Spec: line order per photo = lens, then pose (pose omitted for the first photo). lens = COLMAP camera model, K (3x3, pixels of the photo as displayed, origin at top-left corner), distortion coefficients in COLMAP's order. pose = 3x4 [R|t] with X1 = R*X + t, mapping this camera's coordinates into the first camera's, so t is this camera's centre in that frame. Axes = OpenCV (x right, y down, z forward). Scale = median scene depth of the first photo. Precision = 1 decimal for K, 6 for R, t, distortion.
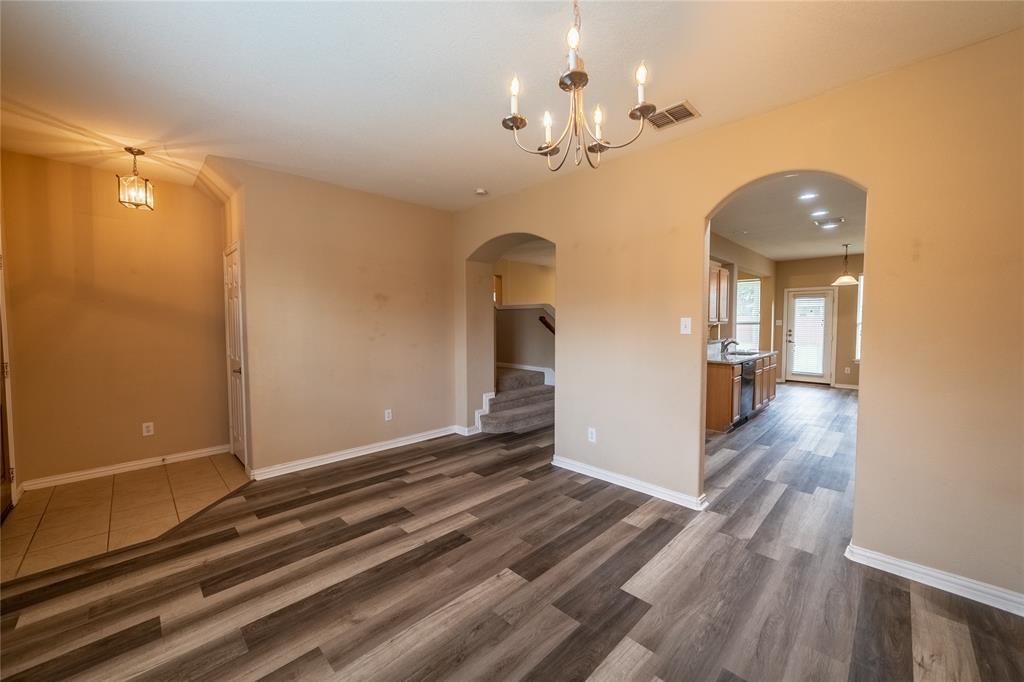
lens RADIAL K [[395.1, 0, 513.8], [0, 395.1, 338.8], [0, 0, 1]] dist [-0.008770, 0.003685]
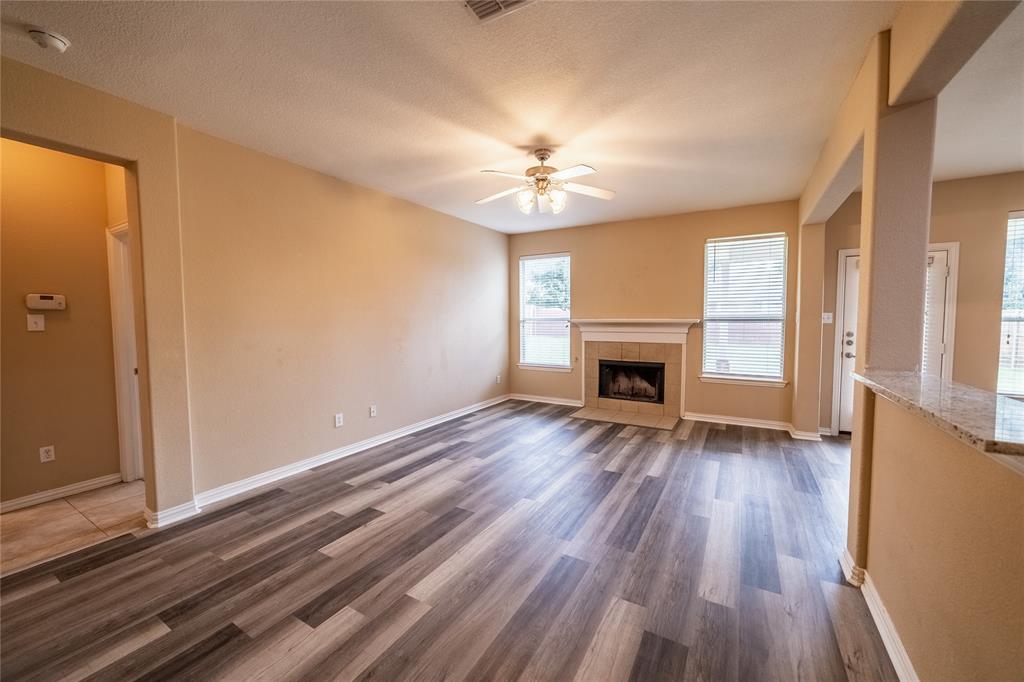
lens RADIAL K [[395.1, 0, 512.8], [0, 395.1, 340.8], [0, 0, 1]] dist [-0.008770, 0.003685]
pose [[0.963983, -0.011774, 0.265705, 0.463030], [0.008652, 0.999879, 0.012915, -0.065711], [-0.265825, -0.010151, 0.963968, 1.890764]]
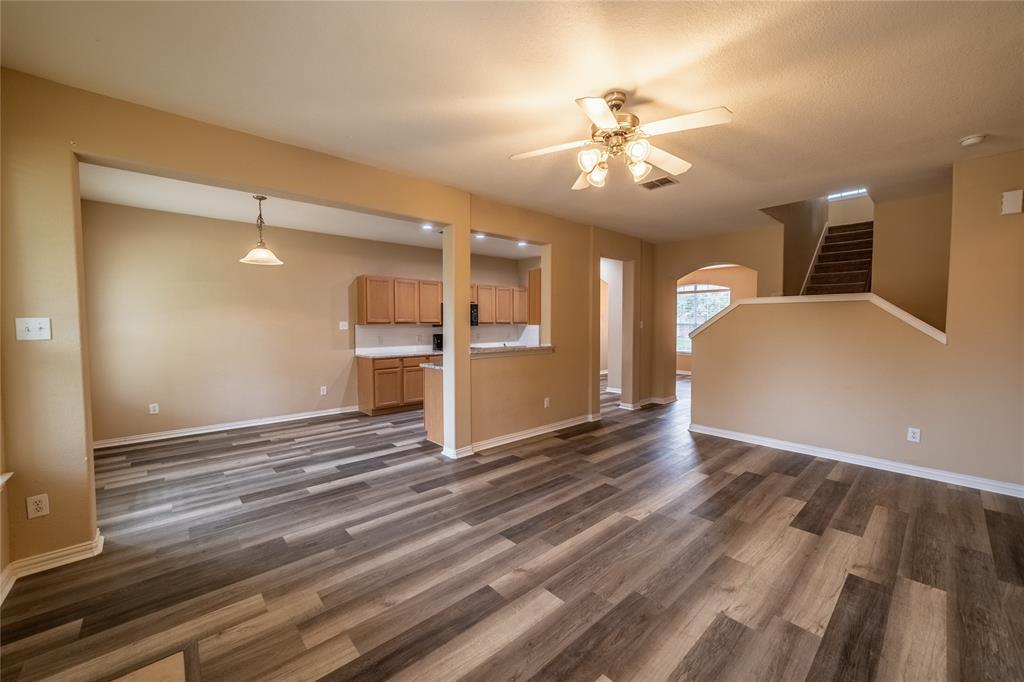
lens RADIAL K [[397.8, 0, 510.4], [0, 397.8, 337.5], [0, 0, 1]] dist [0.002204, 0.000297]
pose [[-0.999398, 0.004709, 0.034368, 0.939317], [0.007401, 0.996875, 0.078642, -0.143201], [-0.033890, 0.078849, -0.996310, 3.486493]]
